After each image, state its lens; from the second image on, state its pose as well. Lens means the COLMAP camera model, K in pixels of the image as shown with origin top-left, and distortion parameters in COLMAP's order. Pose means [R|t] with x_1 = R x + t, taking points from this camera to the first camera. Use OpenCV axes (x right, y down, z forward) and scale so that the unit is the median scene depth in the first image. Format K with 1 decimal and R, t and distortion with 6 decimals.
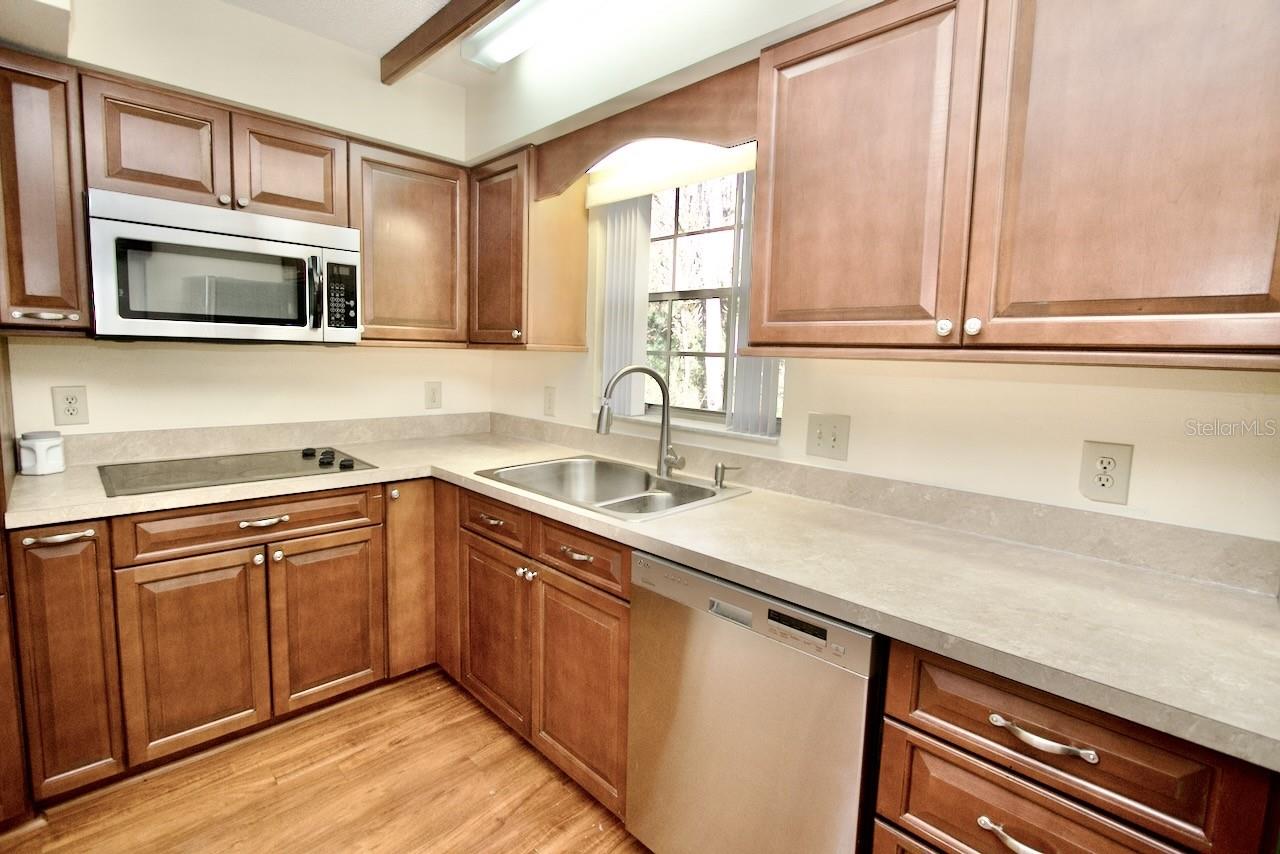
lens RADIAL K [[581.0, 0, 635.9], [0, 581.0, 418.3], [0, 0, 1]] dist [-0.021617, 0.004057]
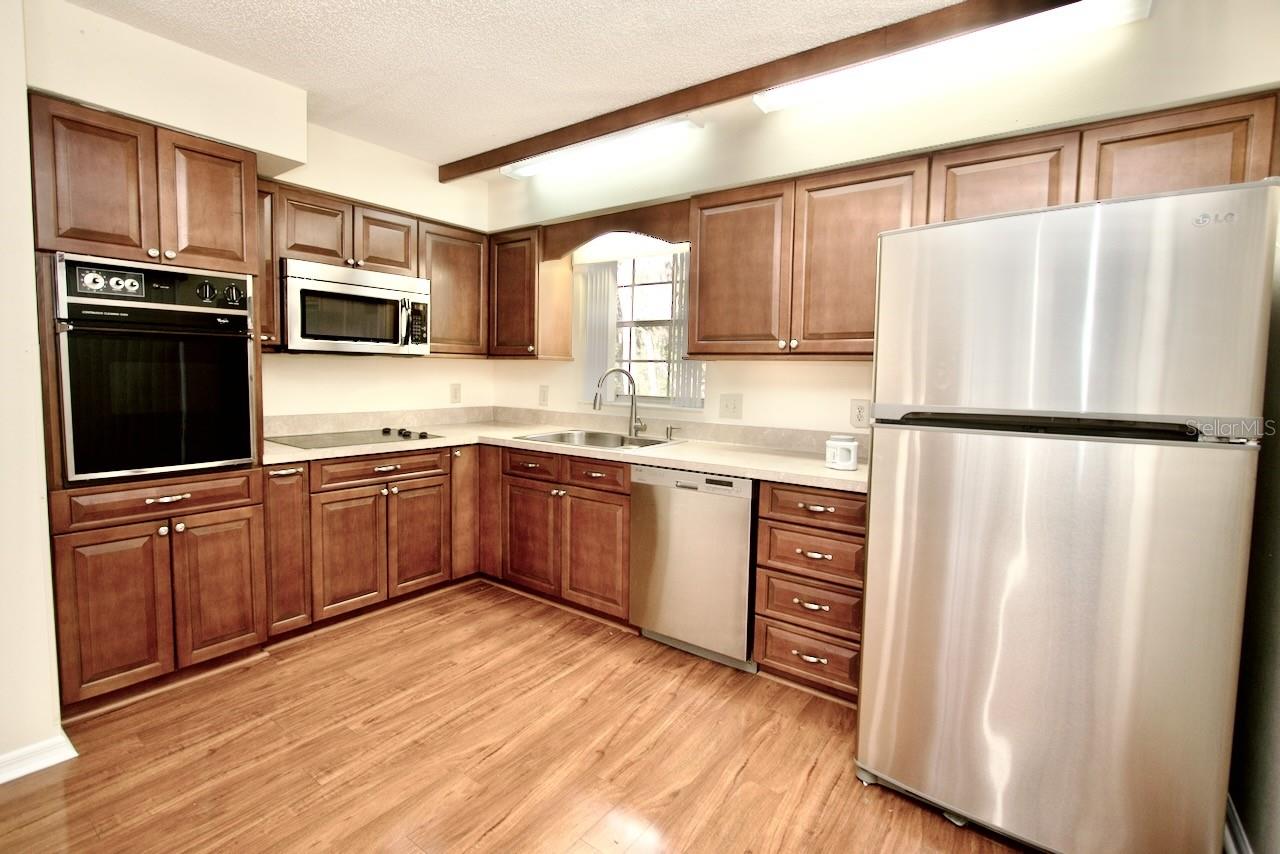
lens RADIAL K [[581.0, 0, 638.6], [0, 581.0, 421.2], [0, 0, 1]] dist [-0.021617, 0.004057]
pose [[0.986734, -0.022656, 0.160755, -0.212444], [0.025887, 0.999502, -0.018037, 0.093915], [-0.160266, 0.021959, 0.986830, -0.641730]]
